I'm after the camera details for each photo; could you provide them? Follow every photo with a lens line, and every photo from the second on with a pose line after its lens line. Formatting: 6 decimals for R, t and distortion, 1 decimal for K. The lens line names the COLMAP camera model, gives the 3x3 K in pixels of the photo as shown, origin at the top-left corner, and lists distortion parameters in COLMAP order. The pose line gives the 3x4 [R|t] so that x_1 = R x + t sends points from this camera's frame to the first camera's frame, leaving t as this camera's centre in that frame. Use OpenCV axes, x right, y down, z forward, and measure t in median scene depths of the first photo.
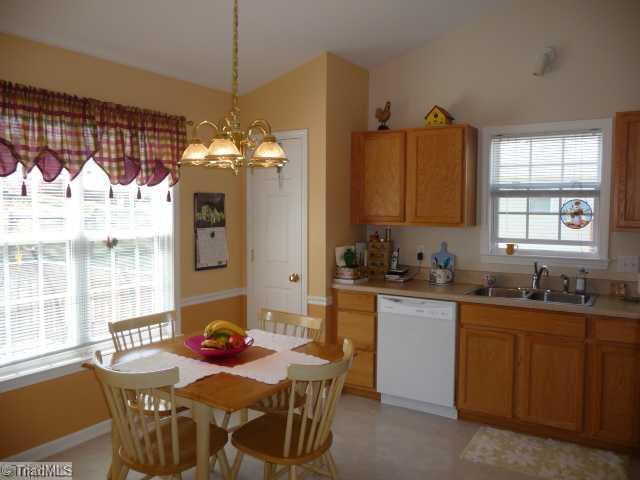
lens RADIAL K [[528.2, 0, 321.1], [0, 528.2, 242.0], [0, 0, 1]] dist [-0.029888, 0.007706]
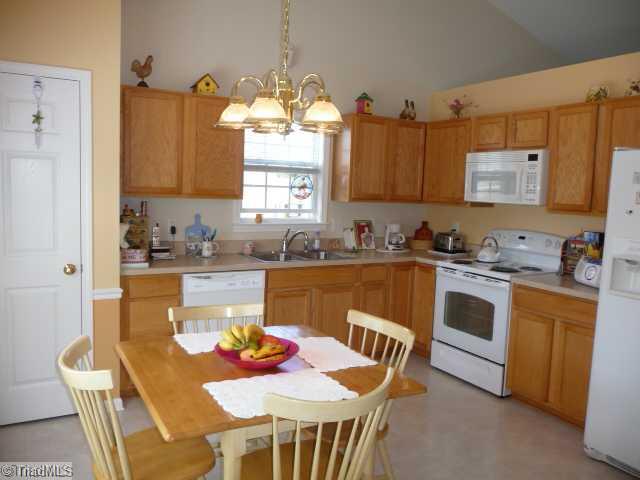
lens RADIAL K [[528.2, 0, 321.0], [0, 528.2, 237.4], [0, 0, 1]] dist [-0.029888, 0.007706]
pose [[0.468682, -0.073750, 0.880283, -0.562253], [0.023977, 0.997204, 0.070780, -0.022262], [-0.883042, -0.012066, 0.469139, 0.359518]]
